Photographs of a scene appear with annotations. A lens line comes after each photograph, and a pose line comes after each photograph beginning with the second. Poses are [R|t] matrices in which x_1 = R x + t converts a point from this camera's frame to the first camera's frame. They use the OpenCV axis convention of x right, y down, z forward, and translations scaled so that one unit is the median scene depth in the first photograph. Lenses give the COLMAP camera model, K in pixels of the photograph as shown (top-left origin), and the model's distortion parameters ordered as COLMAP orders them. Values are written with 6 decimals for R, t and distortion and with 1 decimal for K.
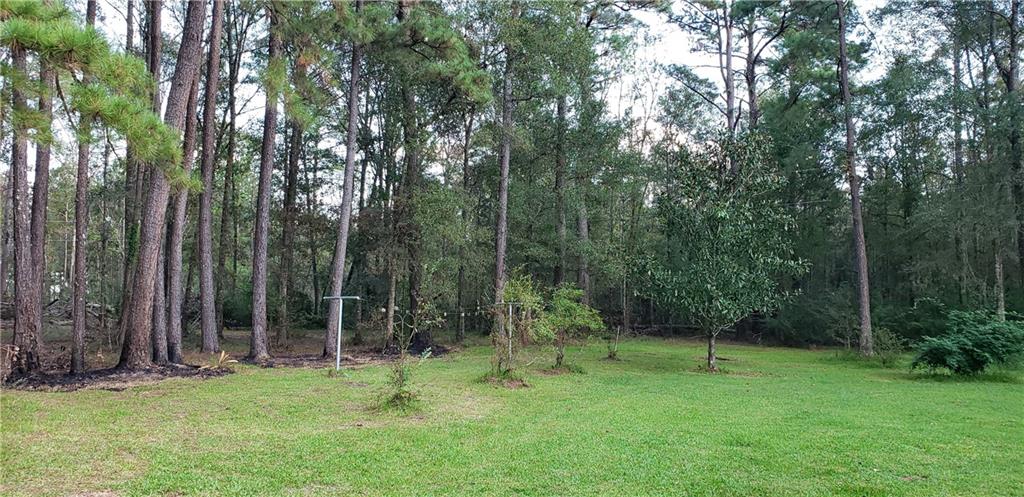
lens RADIAL K [[829.8, 0, 508.9], [0, 829.8, 244.4], [0, 0, 1]] dist [0.050988, -0.009605]
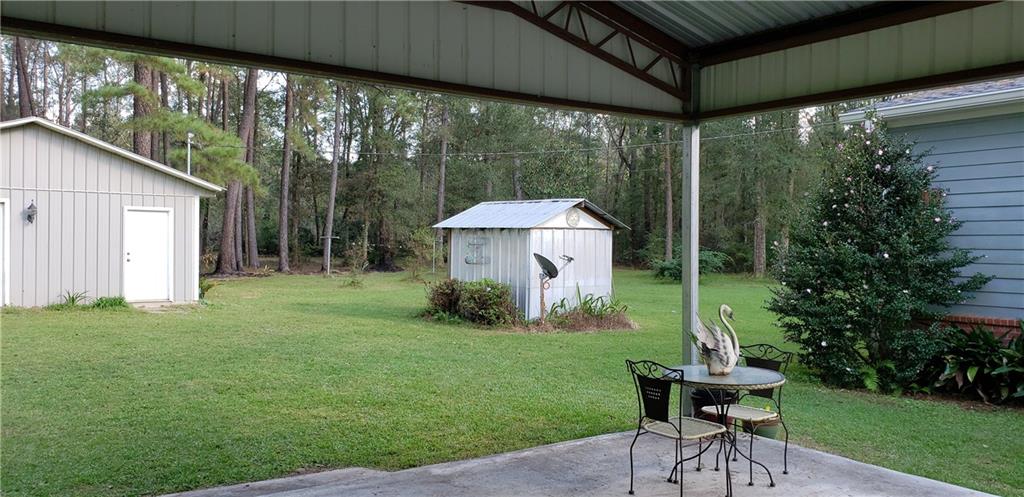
lens RADIAL K [[829.8, 0, 511.5], [0, 829.8, 247.0], [0, 0, 1]] dist [0.050988, -0.009605]
pose [[0.999972, 0.007449, 0.001181, 0.170175], [-0.007521, 0.996549, 0.082663, -0.059531], [-0.000561, -0.082670, 0.996577, -0.718969]]
